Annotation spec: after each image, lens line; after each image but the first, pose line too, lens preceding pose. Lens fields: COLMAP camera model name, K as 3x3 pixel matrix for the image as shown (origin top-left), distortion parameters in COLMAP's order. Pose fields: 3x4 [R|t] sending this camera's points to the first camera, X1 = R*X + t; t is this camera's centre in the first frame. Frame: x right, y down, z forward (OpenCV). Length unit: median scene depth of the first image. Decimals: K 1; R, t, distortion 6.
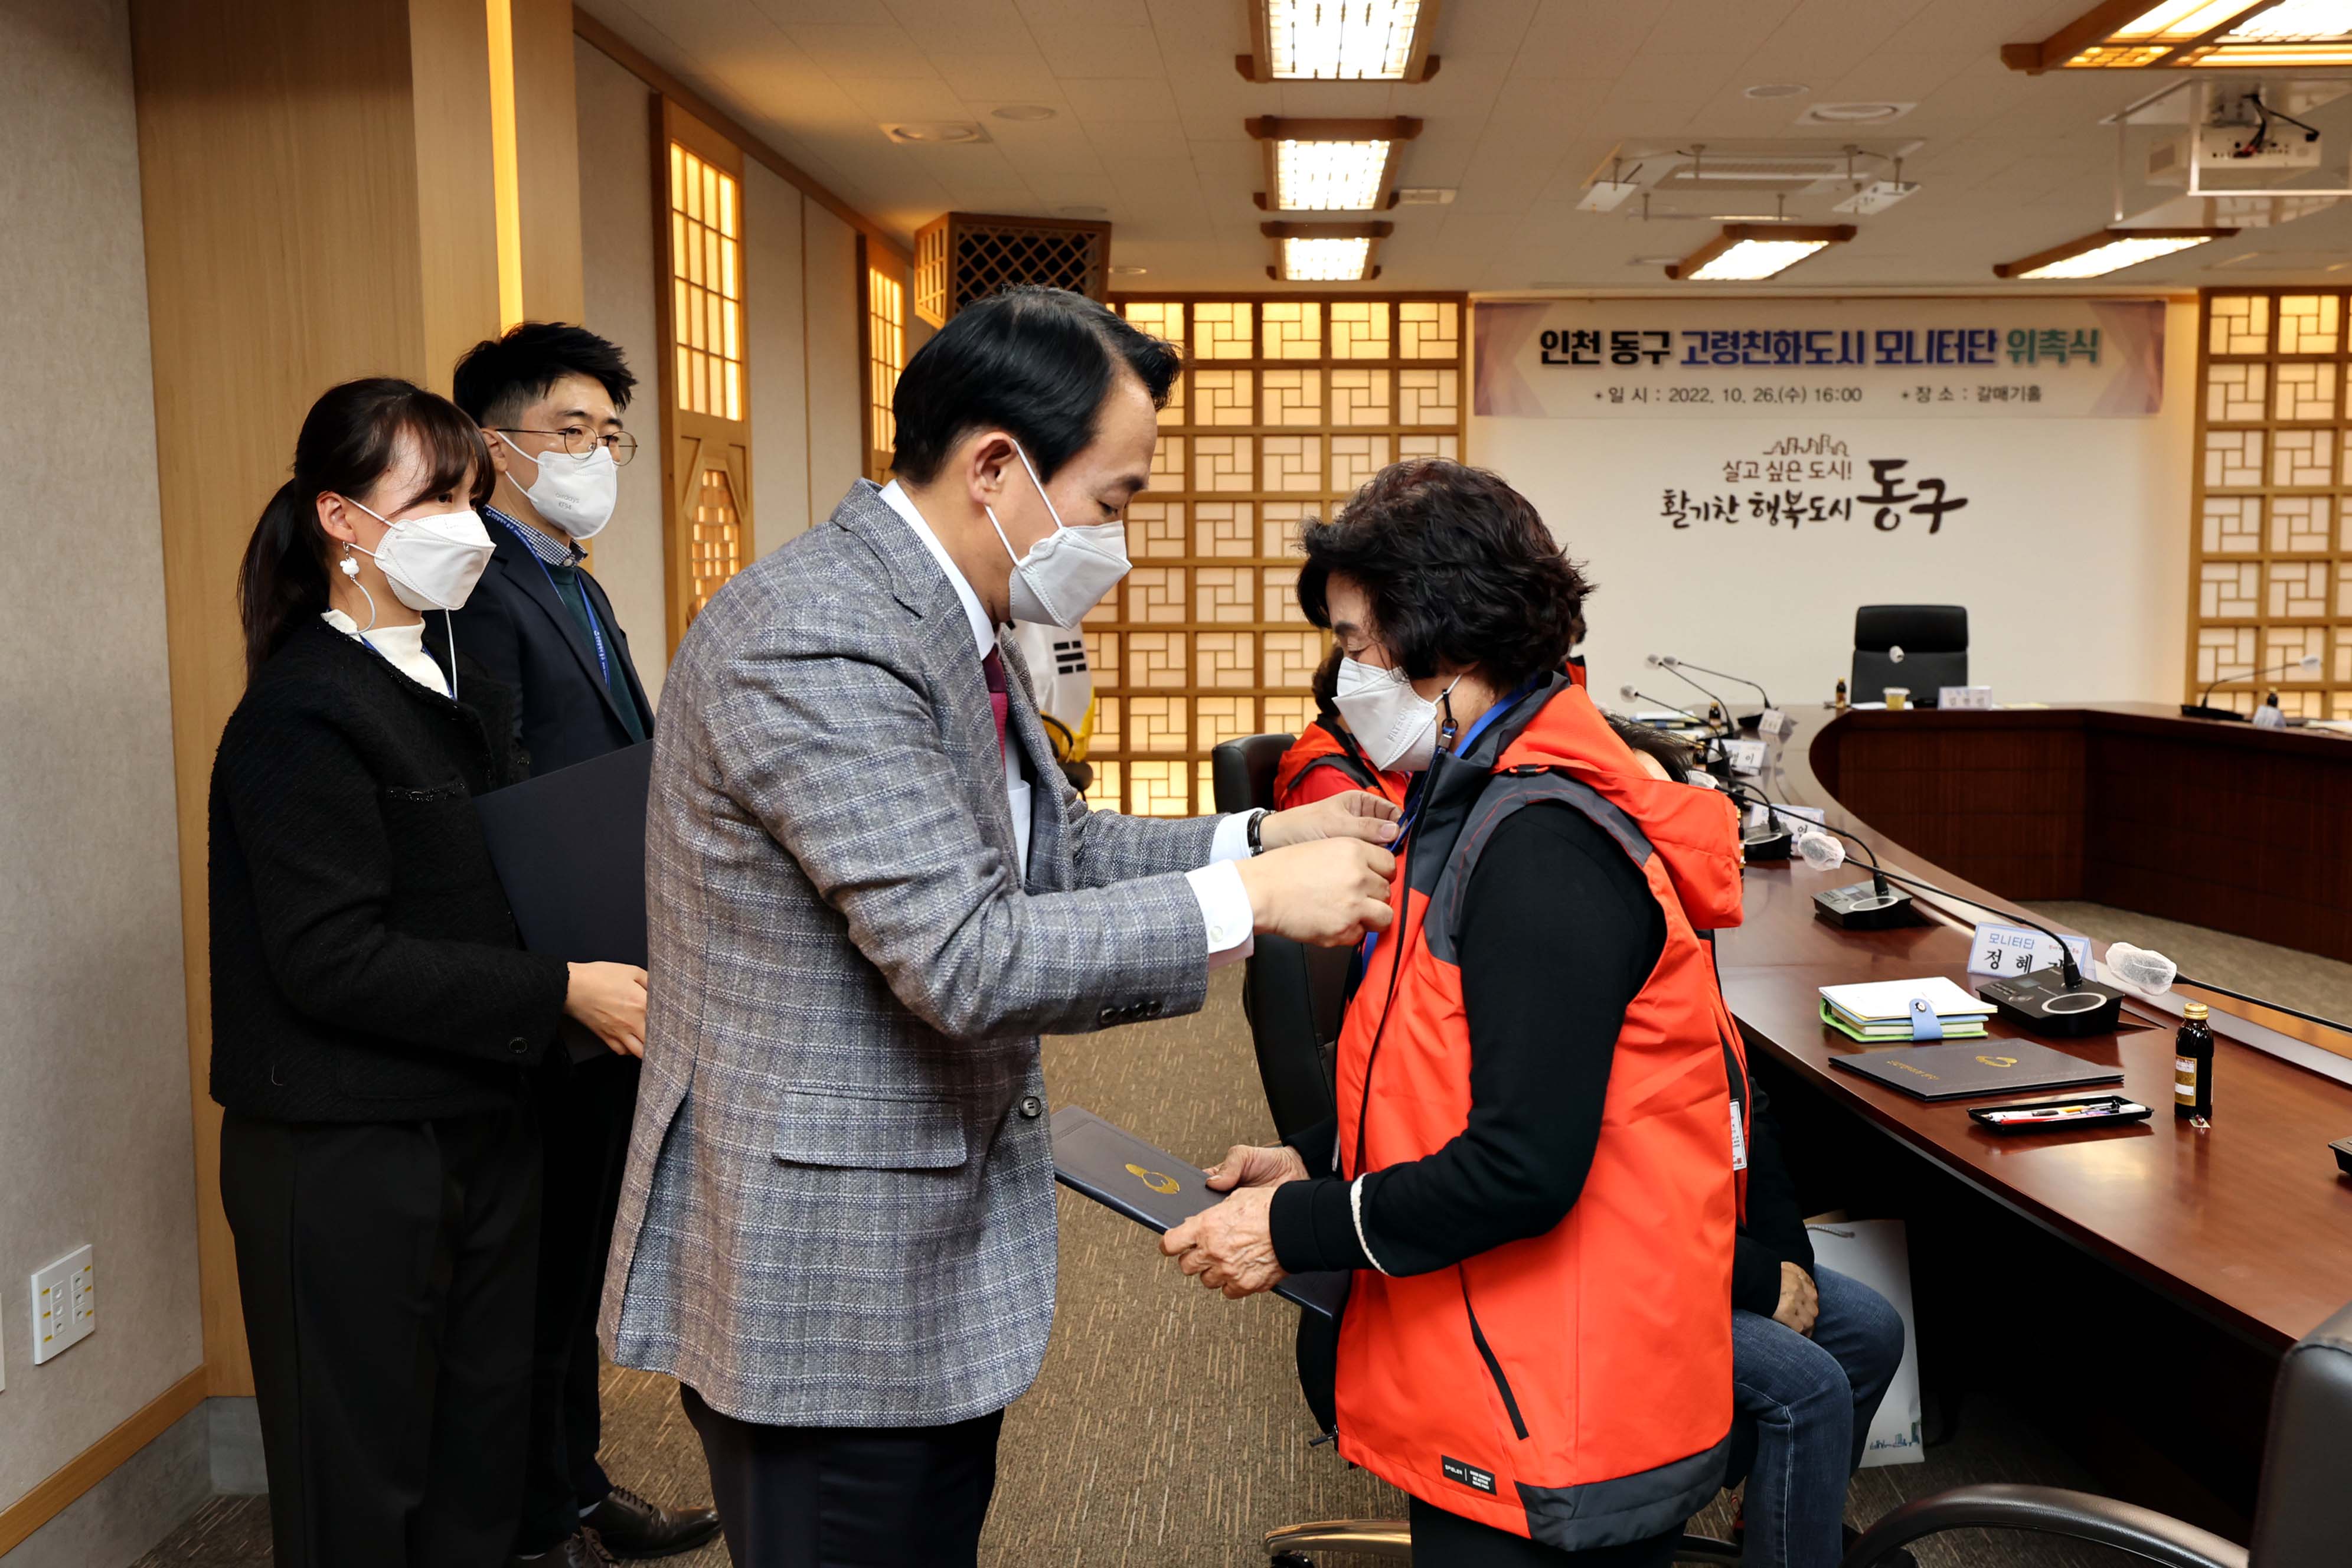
lens RADIAL K [[2199.3, 0, 1337.6], [0, 2199.3, 738.1], [0, 0, 1]] dist [0.019741, 0.024601]
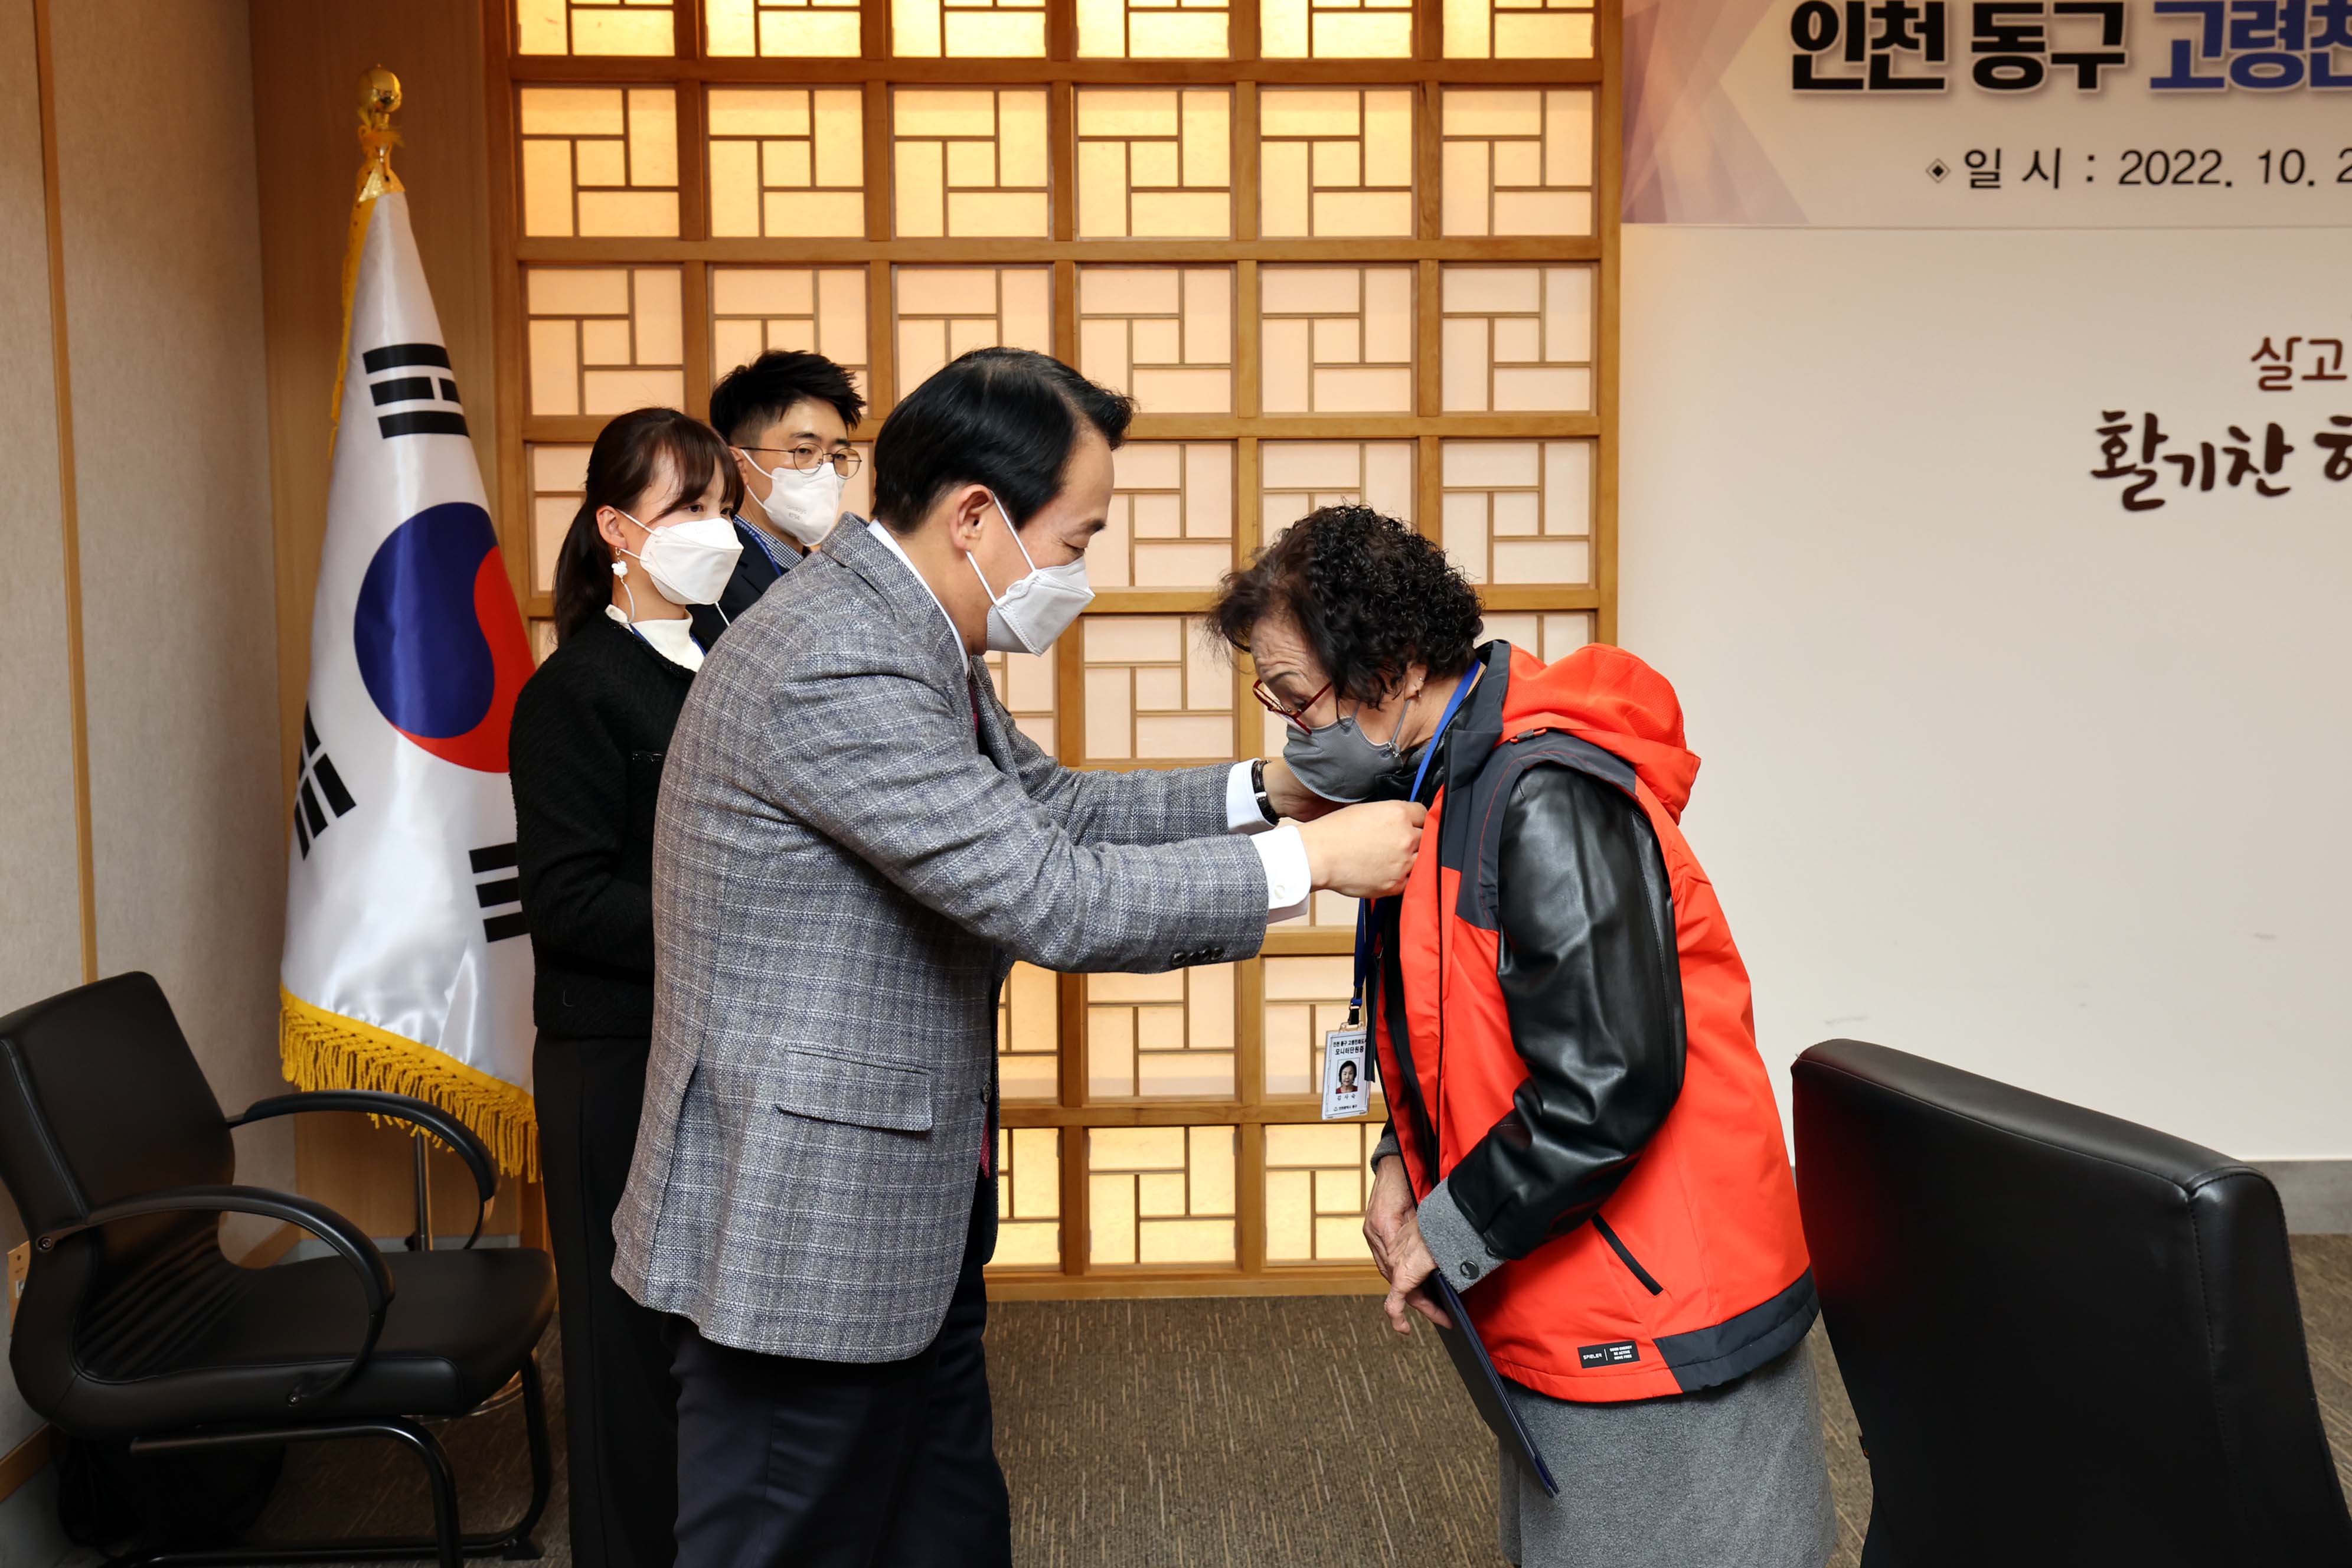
lens RADIAL K [[2562.0, 0, 1236.6], [0, 2562.0, 741.8], [0, 0, 1]] dist [0.022436, 0.122687]
pose [[0.999397, -0.005894, 0.034219, -0.022116], [0.006228, 0.999934, -0.009656, -0.051848], [-0.034160, 0.009863, 0.999368, 0.560482]]
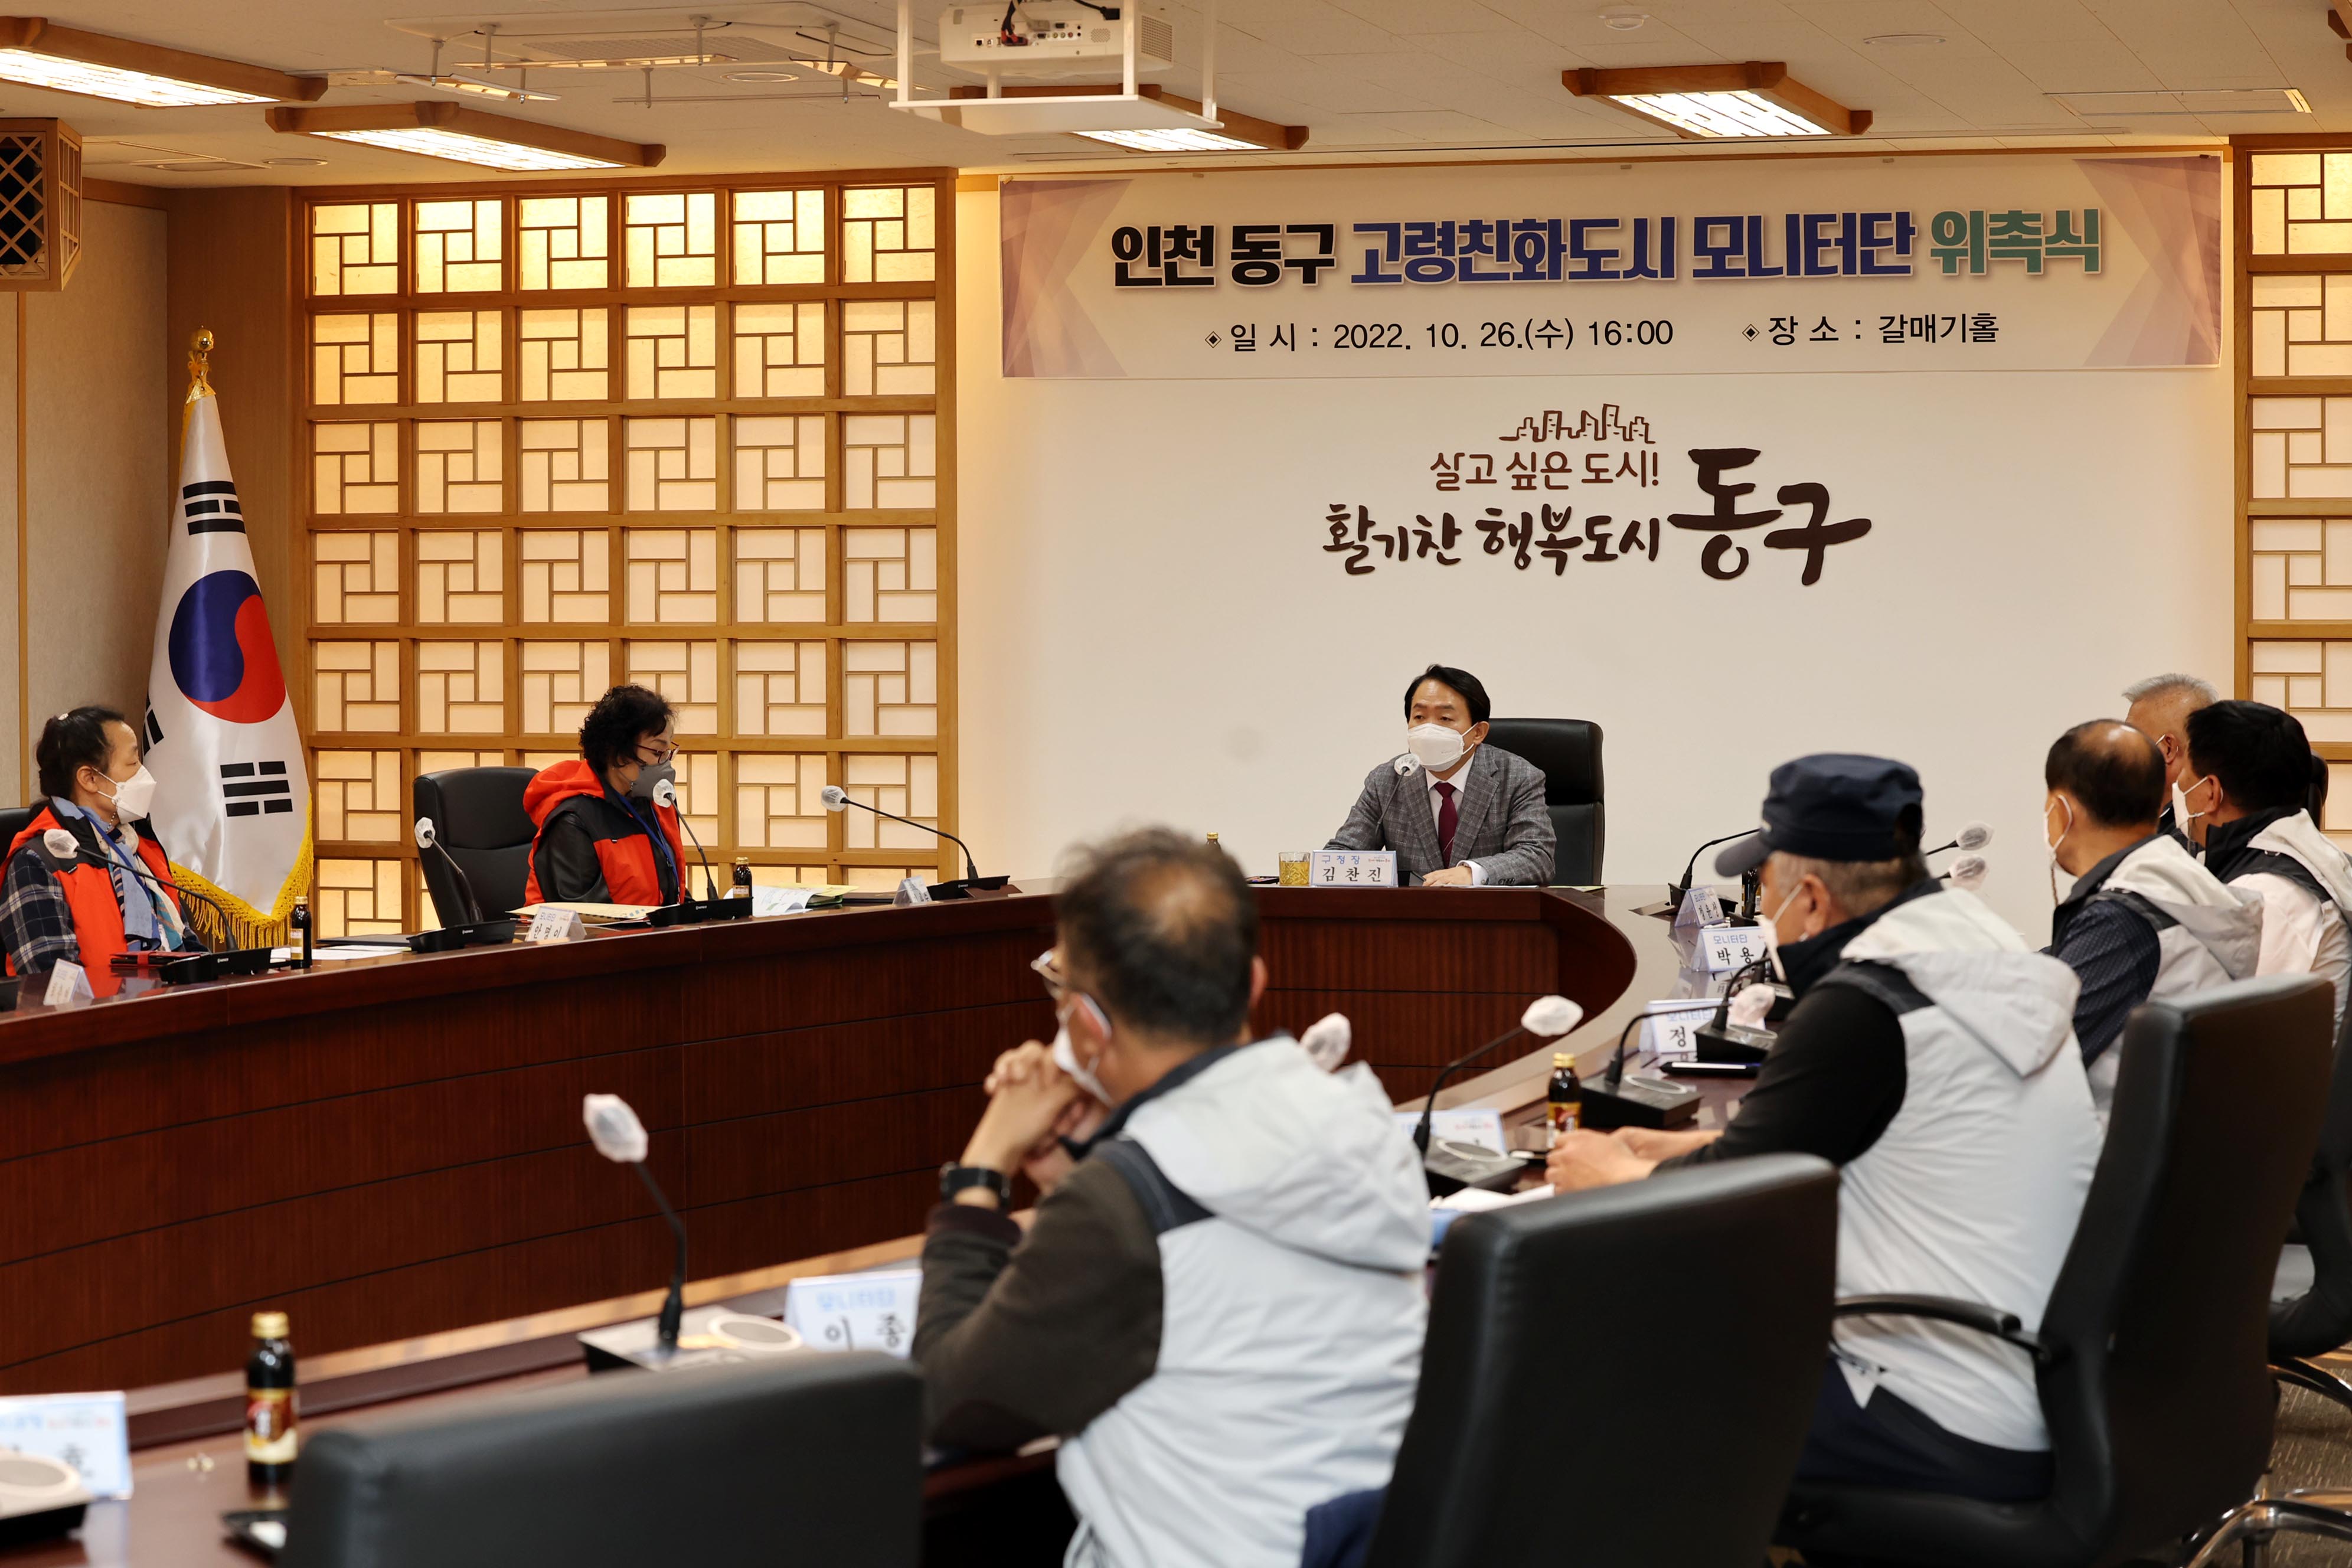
lens RADIAL K [[5087.5, 0, 1178.3], [0, 5087.5, 711.5], [0, 0, 1]] dist [-0.205229, -0.180535]
pose [[0.955698, 0.007808, -0.294245, 0.502443], [-0.026556, 0.997859, -0.059775, 0.017529], [0.293148, 0.064941, 0.953859, -0.239881]]
